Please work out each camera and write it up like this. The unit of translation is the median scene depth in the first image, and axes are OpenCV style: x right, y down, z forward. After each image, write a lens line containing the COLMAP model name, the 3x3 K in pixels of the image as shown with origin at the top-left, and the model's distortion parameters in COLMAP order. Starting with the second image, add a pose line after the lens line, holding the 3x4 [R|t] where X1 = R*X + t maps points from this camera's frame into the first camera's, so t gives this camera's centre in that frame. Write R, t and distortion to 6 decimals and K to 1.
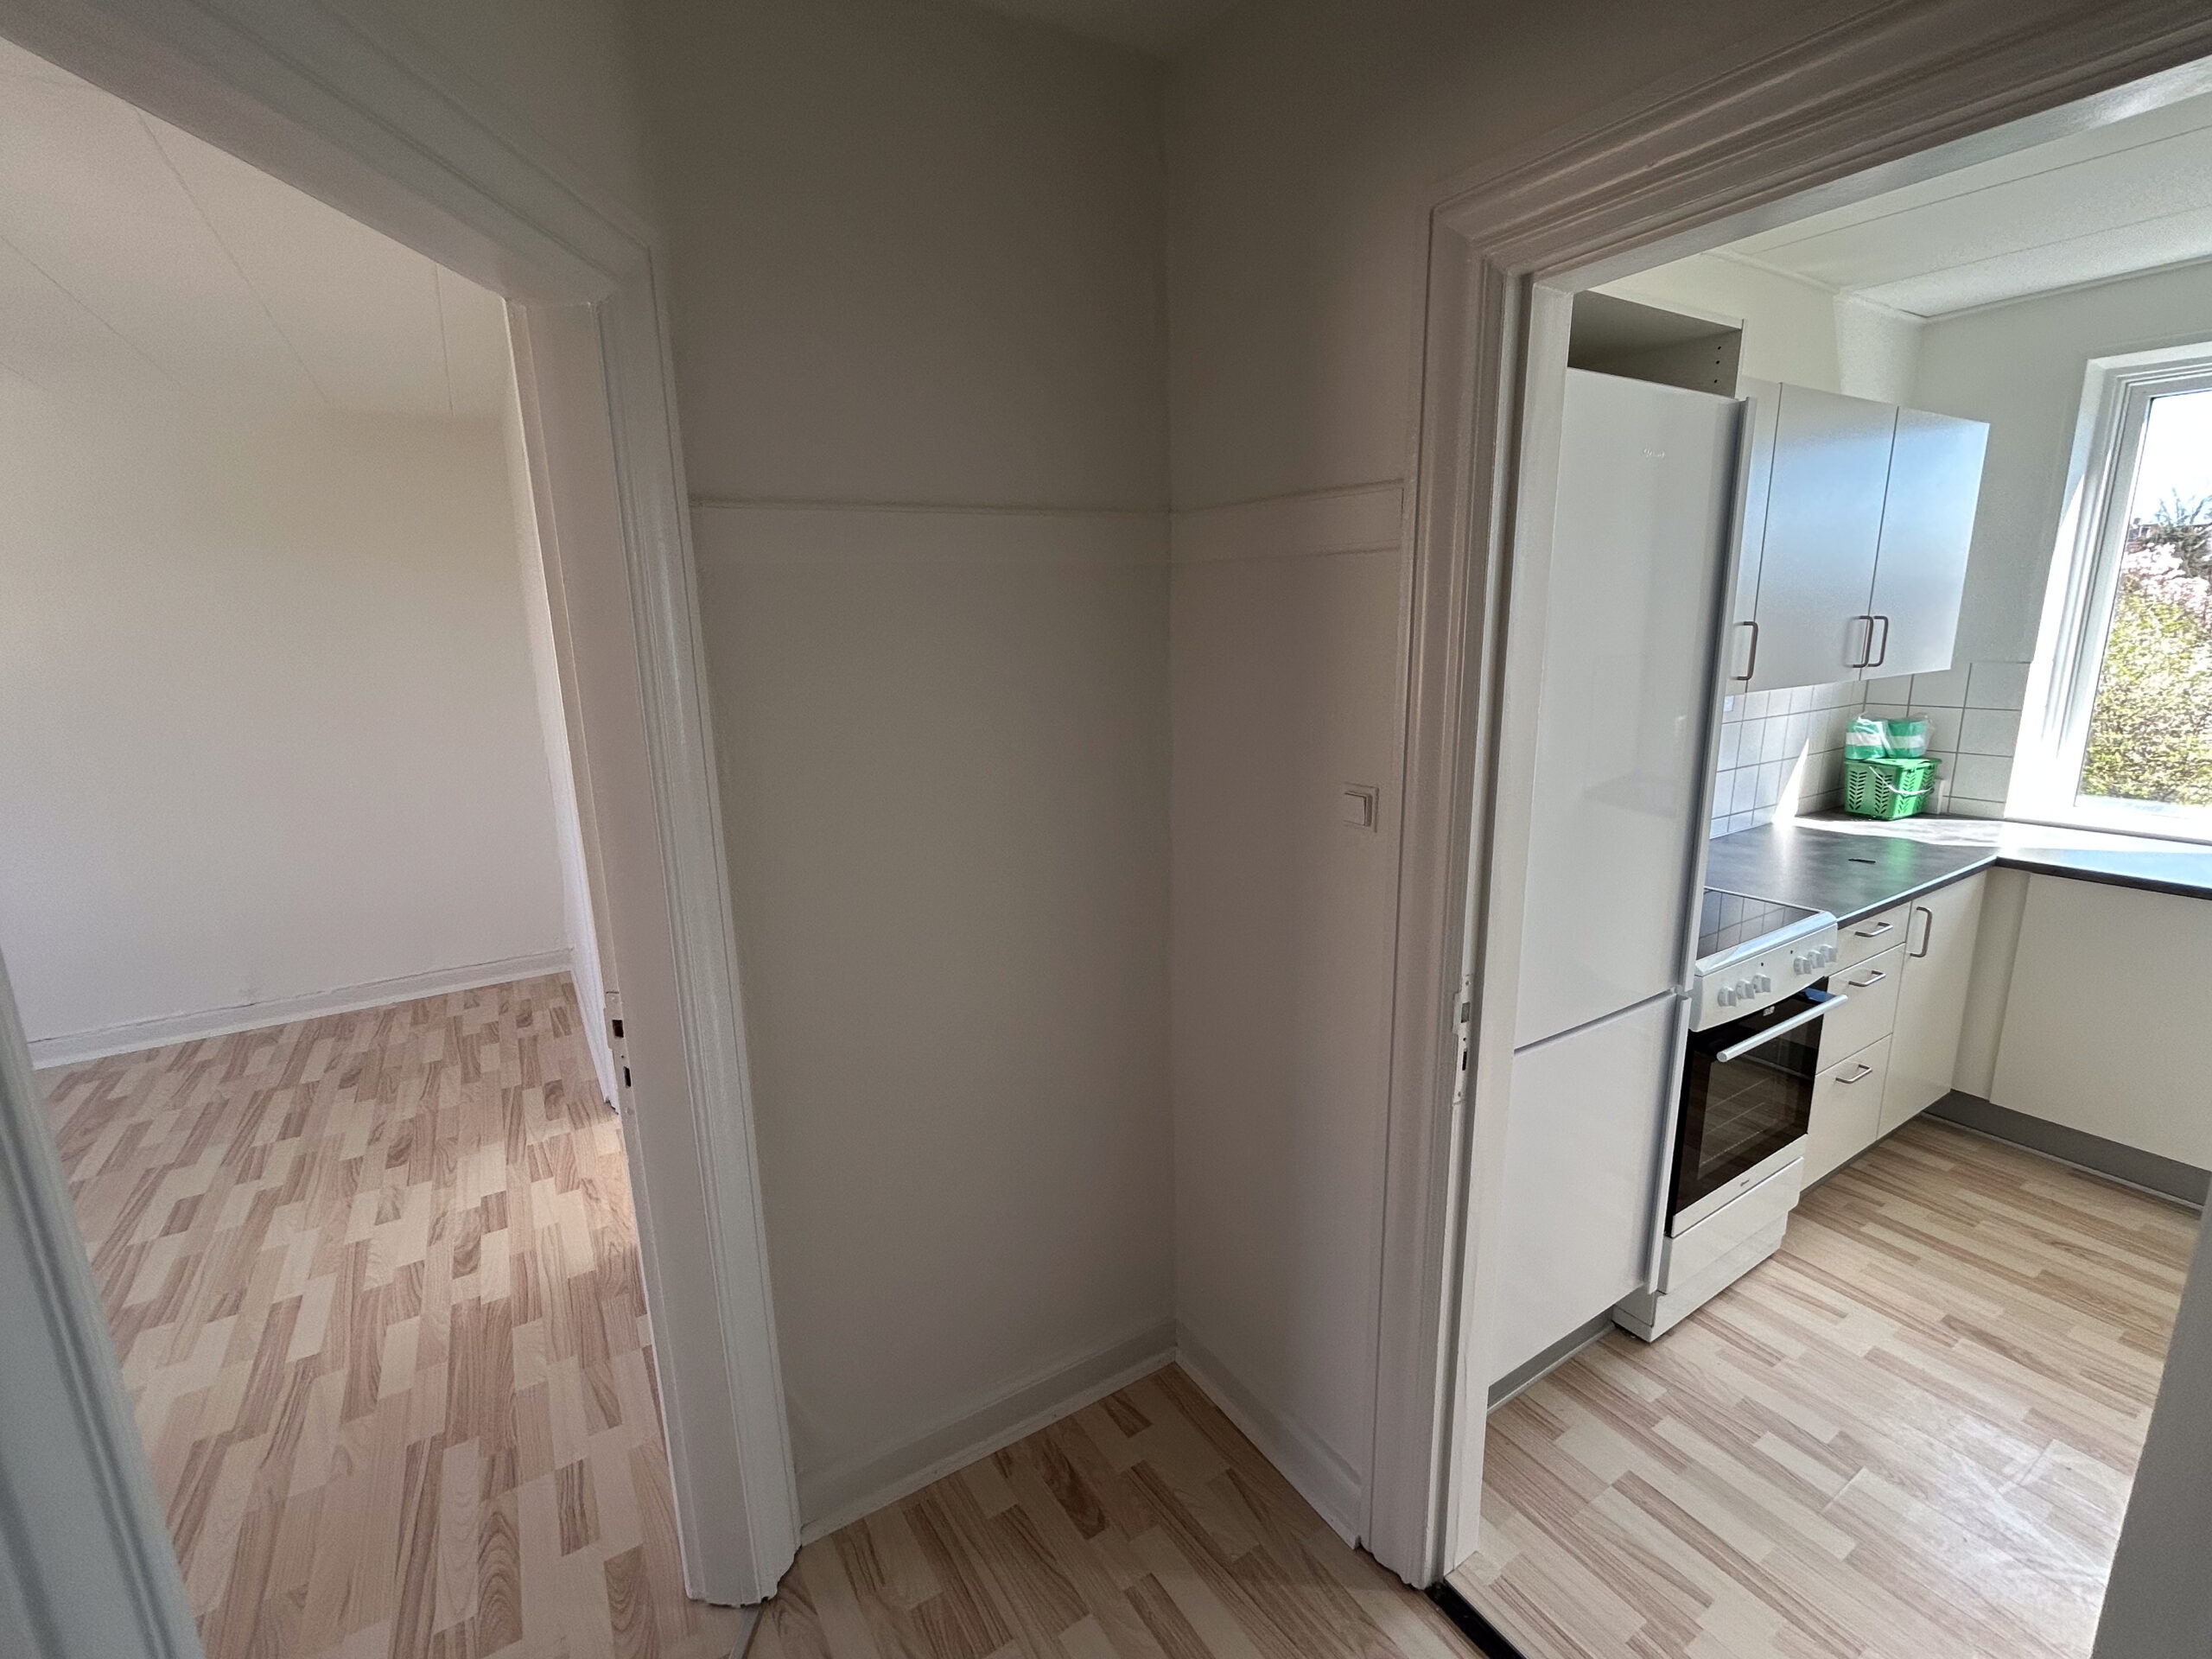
lens RADIAL K [[977.2, 0, 1104.8], [0, 977.2, 832.5], [0, 0, 1]] dist [0.001927, 0.000393]
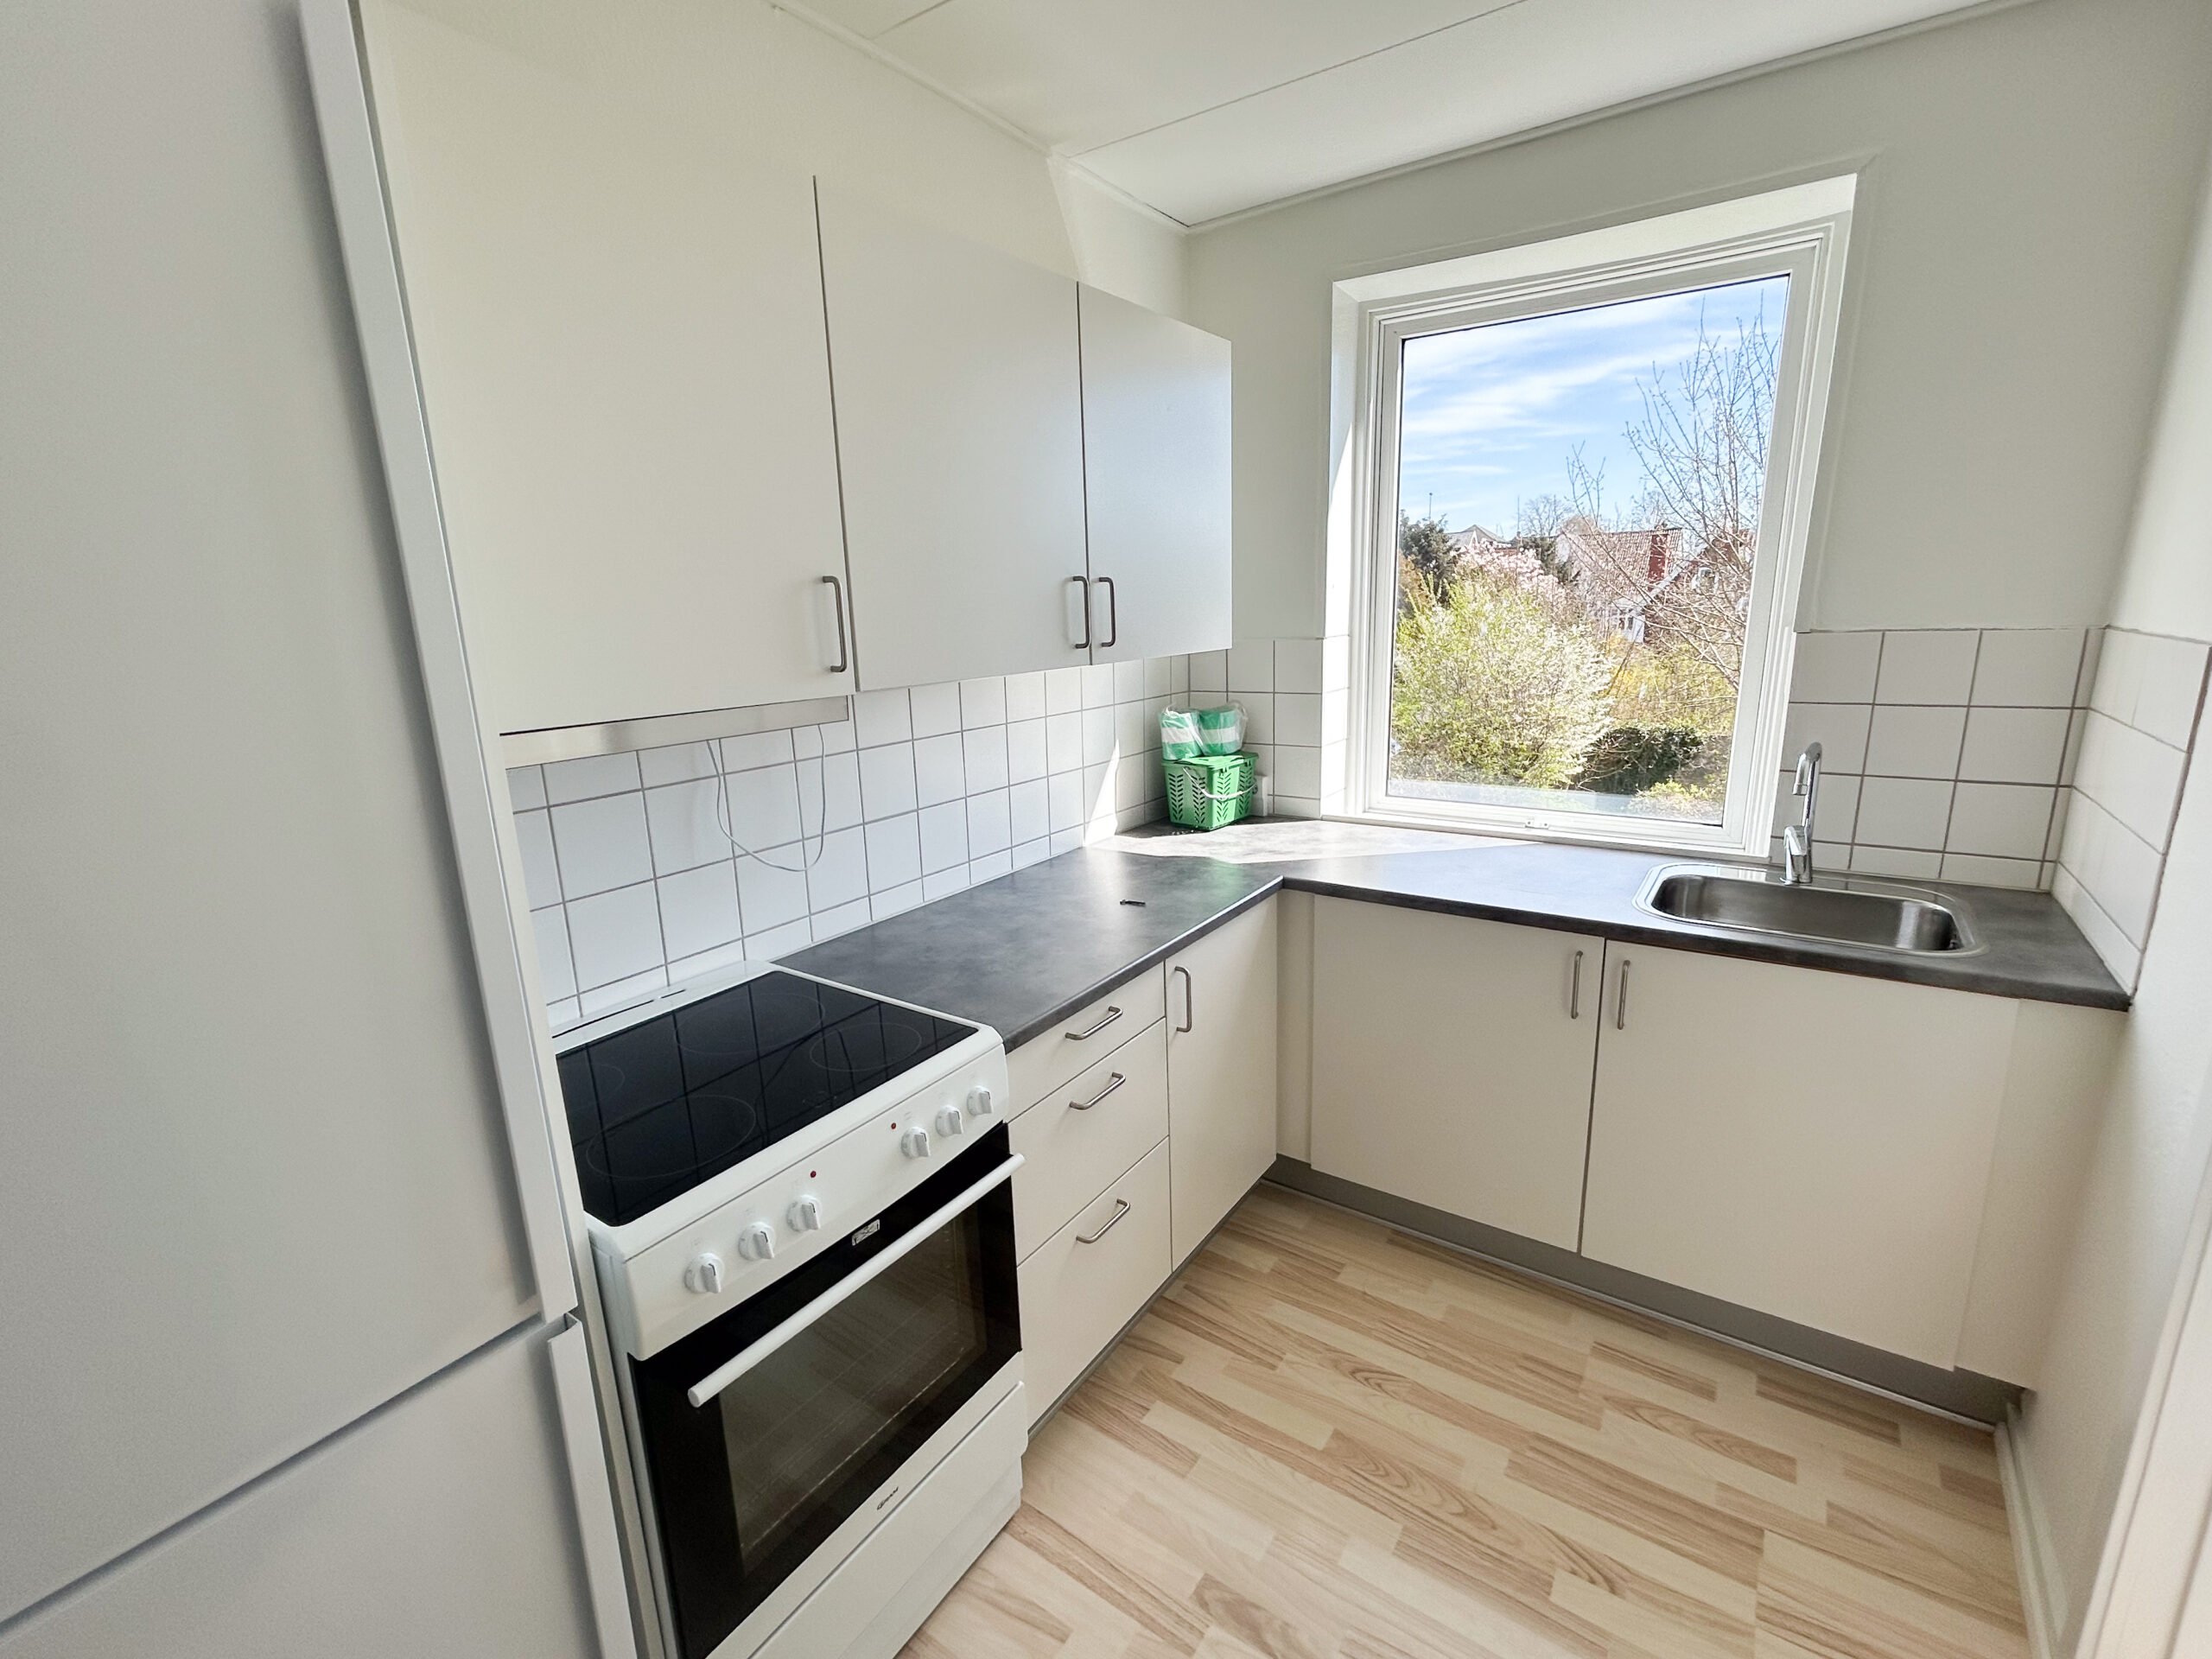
lens RADIAL K [[977.2, 0, 1104.8], [0, 977.2, 832.5], [0, 0, 1]] dist [0.001927, 0.000393]
pose [[0.920425, -0.093718, 0.379519, 0.454867], [0.092009, 0.995500, 0.022684, -0.042985], [-0.379937, 0.014040, 0.924906, 0.295407]]
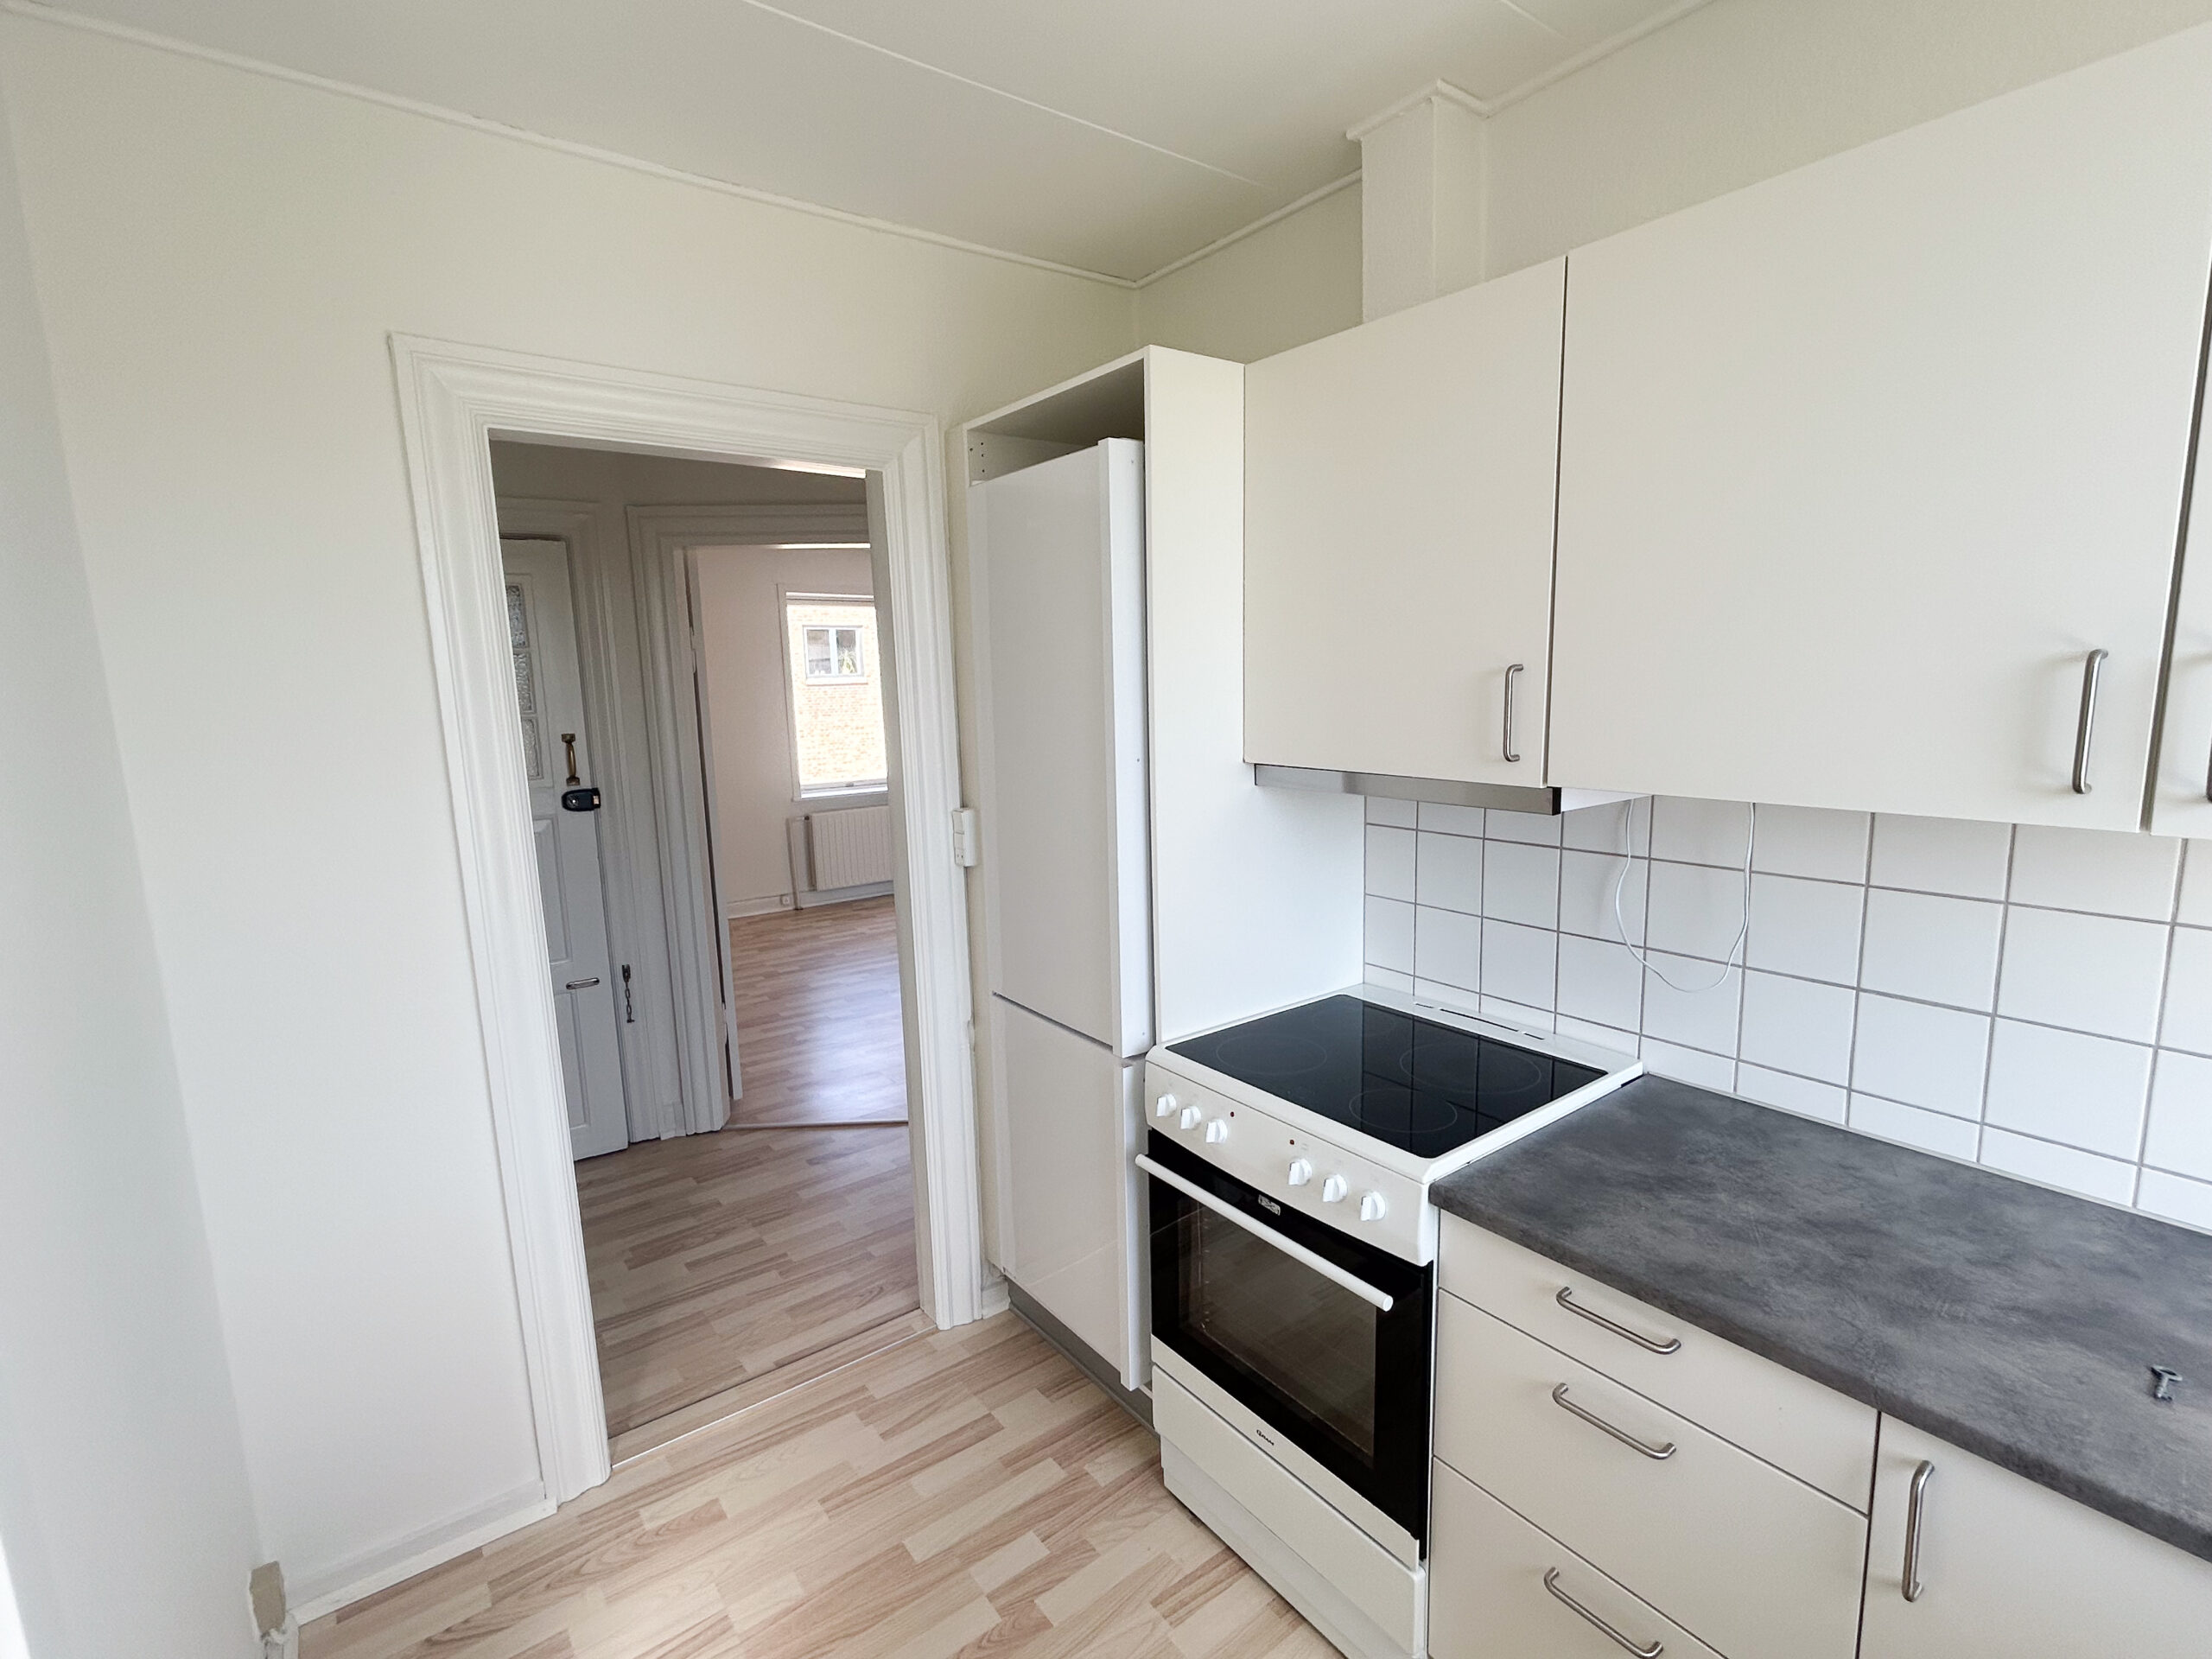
lens RADIAL K [[1060.4, 0, 1099.0], [0, 1060.4, 827.1], [0, 0, 1]] dist [0.003753, 0.000964]
pose [[0.068859, 0.170905, -0.982878, 1.037374], [-0.186281, 0.970092, 0.155631, -0.138556], [0.980081, 0.172375, 0.098636, 0.560211]]
